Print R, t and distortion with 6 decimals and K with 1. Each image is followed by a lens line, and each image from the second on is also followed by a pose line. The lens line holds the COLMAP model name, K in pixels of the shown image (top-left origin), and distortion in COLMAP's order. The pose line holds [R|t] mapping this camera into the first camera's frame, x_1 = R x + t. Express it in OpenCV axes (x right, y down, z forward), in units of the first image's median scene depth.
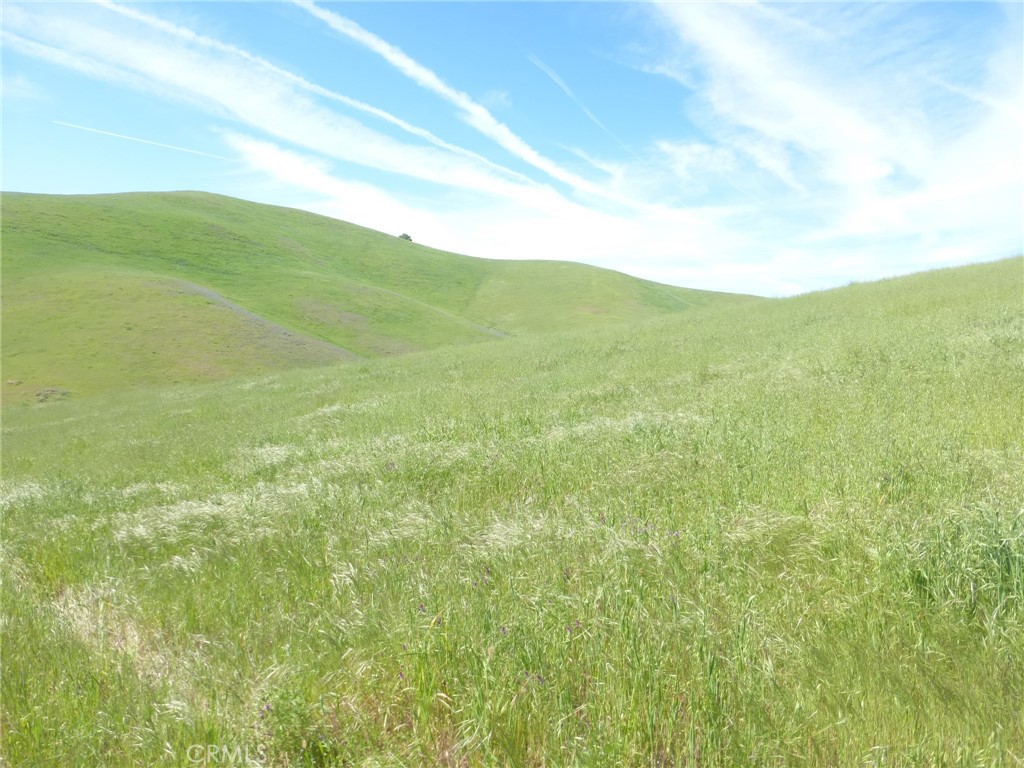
lens RADIAL K [[734.1, 0, 529.6], [0, 734.1, 383.3], [0, 0, 1]] dist [-0.041983, 0.031602]
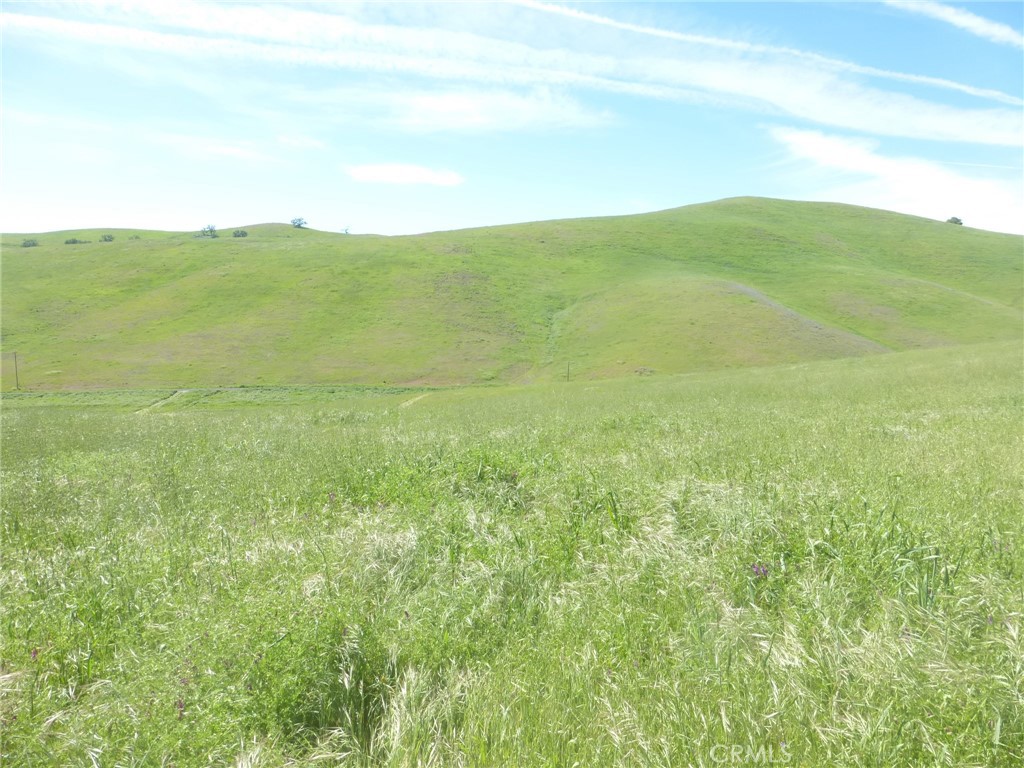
lens RADIAL K [[763.6, 0, 516.0], [0, 763.6, 387.7], [0, 0, 1]] dist [-0.036052, 0.059753]
pose [[0.764768, 0.050427, -0.642329, 0.051963], [-0.039011, 0.998728, 0.031960, 0.004569], [0.643123, 0.000616, 0.765762, -0.147737]]
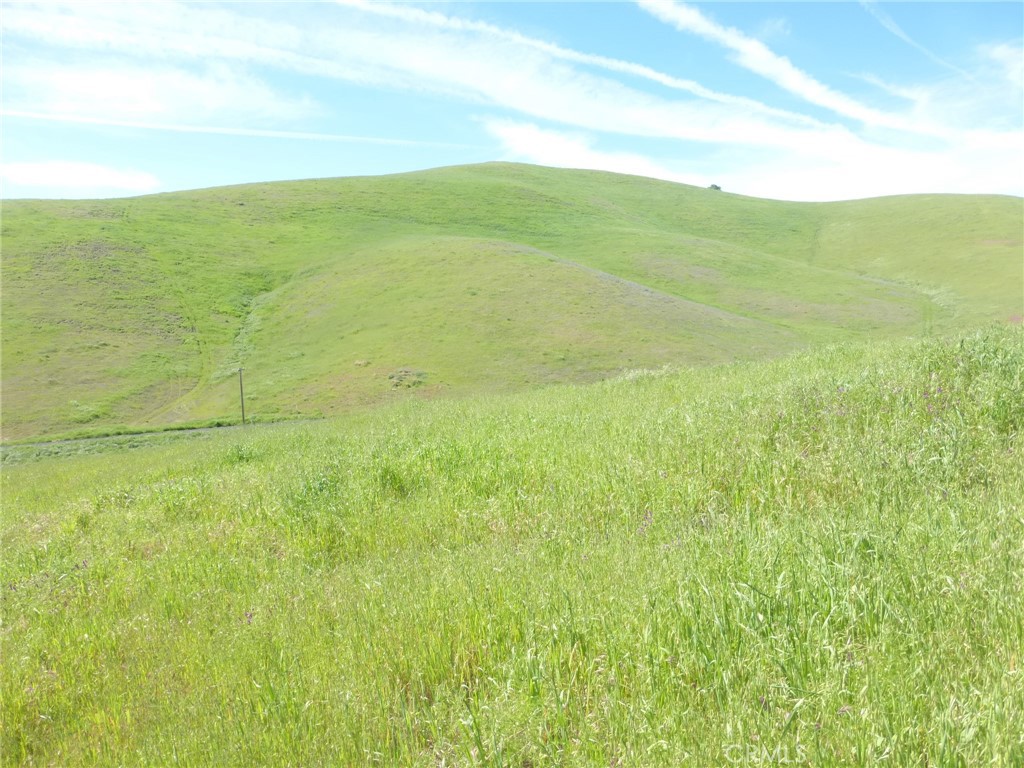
lens RADIAL K [[739.1, 0, 514.2], [0, 739.1, 367.7], [0, 0, 1]] dist [-0.034384, 0.019571]
pose [[0.928663, -0.044562, -0.368237, -0.133661], [0.047464, 0.998872, -0.001178, 0.006502], [0.367874, -0.016384, 0.929731, 0.159837]]
